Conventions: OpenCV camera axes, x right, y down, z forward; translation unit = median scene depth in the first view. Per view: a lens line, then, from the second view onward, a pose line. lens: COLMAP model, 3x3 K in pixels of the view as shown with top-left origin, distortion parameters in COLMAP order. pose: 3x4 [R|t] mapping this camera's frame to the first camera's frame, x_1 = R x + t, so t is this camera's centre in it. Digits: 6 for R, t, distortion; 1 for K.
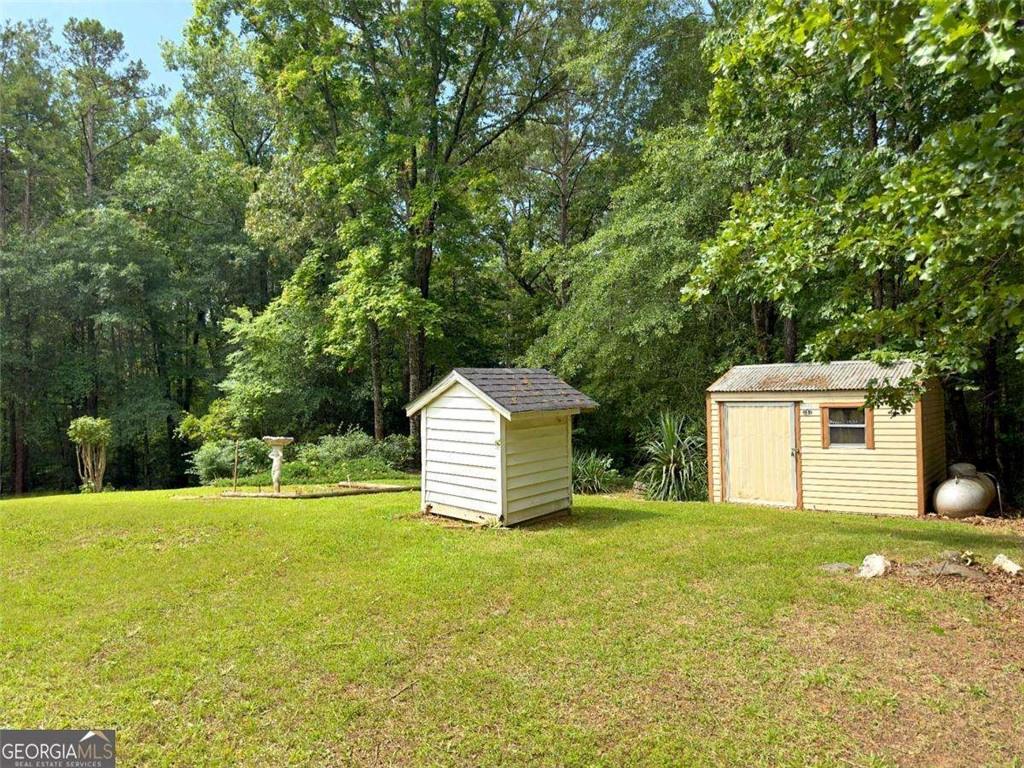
lens RADIAL K [[758.2, 0, 524.3], [0, 758.2, 387.4], [0, 0, 1]] dist [0.009676, -0.024298]
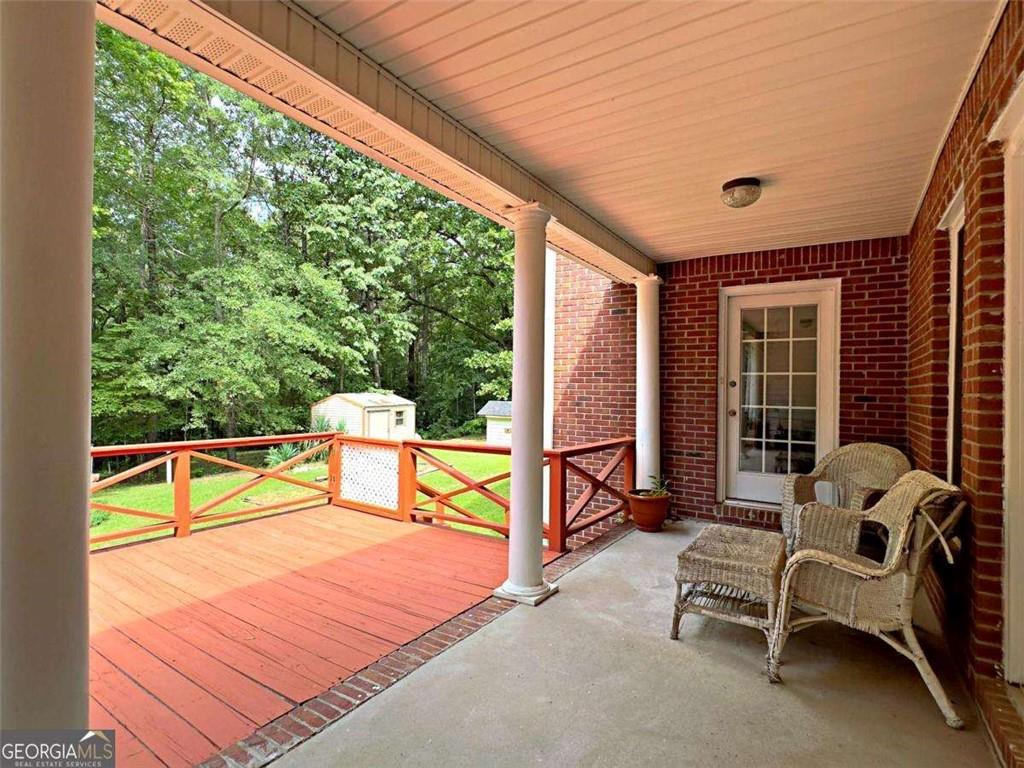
lens RADIAL K [[511.8, 0, 510.7], [0, 511.8, 387.1], [0, 0, 1]] dist [-0.001751, 0.000230]
pose [[-0.151506, 0.012677, 0.988375, -0.679138], [-0.006396, 0.999884, -0.013805, -0.017591], [-0.988436, -0.008413, -0.151407, 0.437413]]
